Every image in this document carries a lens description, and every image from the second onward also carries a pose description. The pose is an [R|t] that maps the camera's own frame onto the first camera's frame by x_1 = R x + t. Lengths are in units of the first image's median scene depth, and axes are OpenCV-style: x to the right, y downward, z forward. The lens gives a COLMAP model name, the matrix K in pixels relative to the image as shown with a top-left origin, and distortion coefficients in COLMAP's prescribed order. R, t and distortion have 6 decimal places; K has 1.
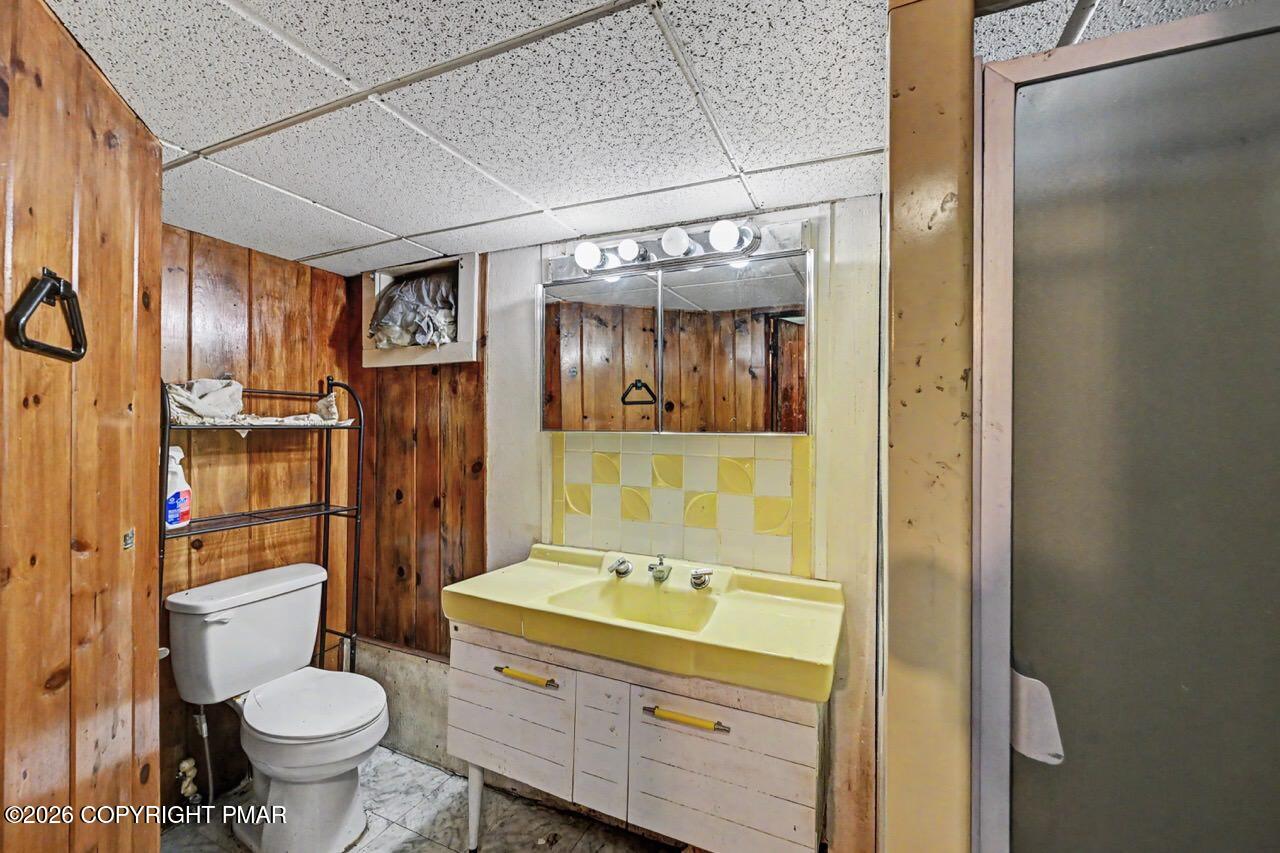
lens RADIAL K [[504.3, 0, 640.1], [0, 504.3, 427.3], [0, 0, 1]] dist [-0.004488, 0.001051]
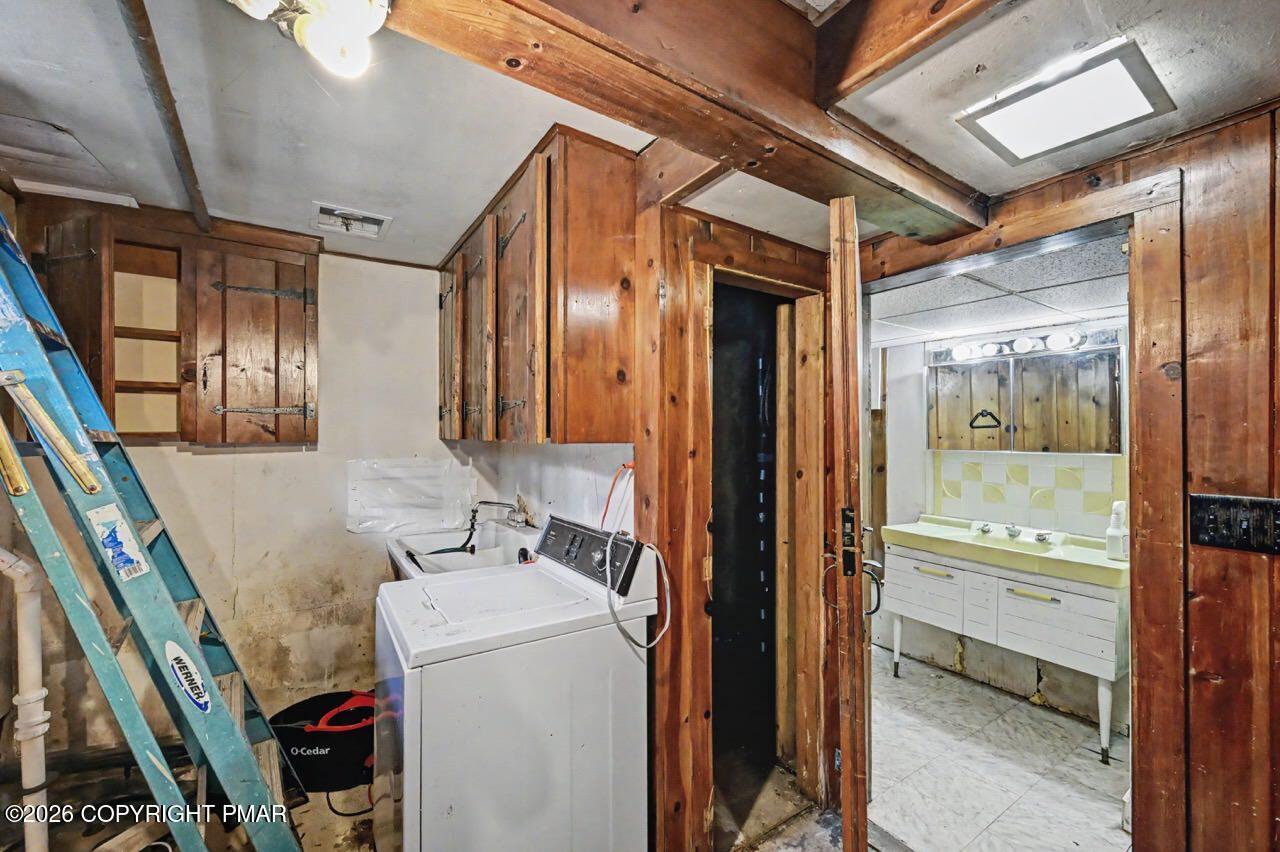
lens RADIAL K [[504.3, 0, 637.4], [0, 504.3, 430.3], [0, 0, 1]] dist [-0.004488, 0.001051]
pose [[0.845285, -0.005203, -0.534291, -0.104858], [-0.000539, 0.999944, -0.010591, -0.038203], [0.534316, 0.009240, 0.845235, -0.964776]]
